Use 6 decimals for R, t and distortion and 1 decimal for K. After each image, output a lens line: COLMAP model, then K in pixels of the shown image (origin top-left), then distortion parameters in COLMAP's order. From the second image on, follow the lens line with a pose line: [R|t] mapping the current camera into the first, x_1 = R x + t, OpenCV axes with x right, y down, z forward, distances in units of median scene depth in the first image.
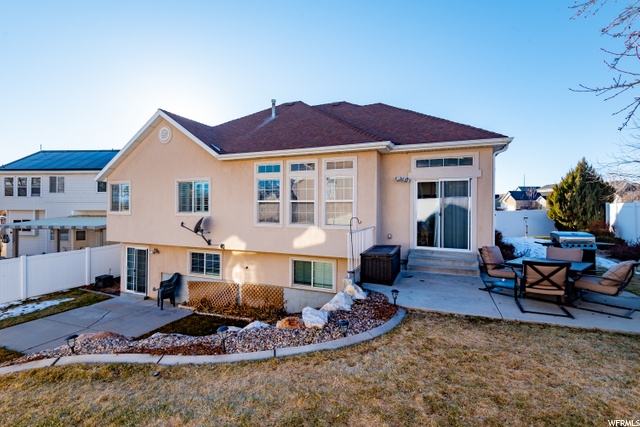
lens RADIAL K [[304.6, 0, 319.1], [0, 304.6, 209.5], [0, 0, 1]] dist [0.005835, 0.000724]
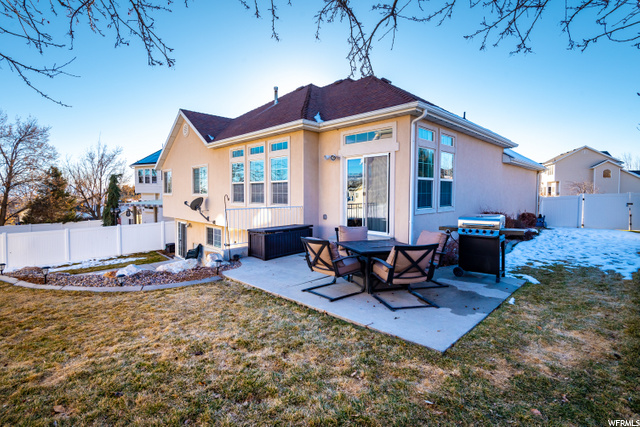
lens RADIAL K [[310.1, 0, 320.7], [0, 310.1, 212.4], [0, 0, 1]] dist [-0.009008, 0.000078]
pose [[0.922338, 0.023766, -0.385653, 0.550247], [-0.004009, 0.998641, 0.051953, 0.021021], [0.386363, -0.046372, 0.921180, 0.070308]]
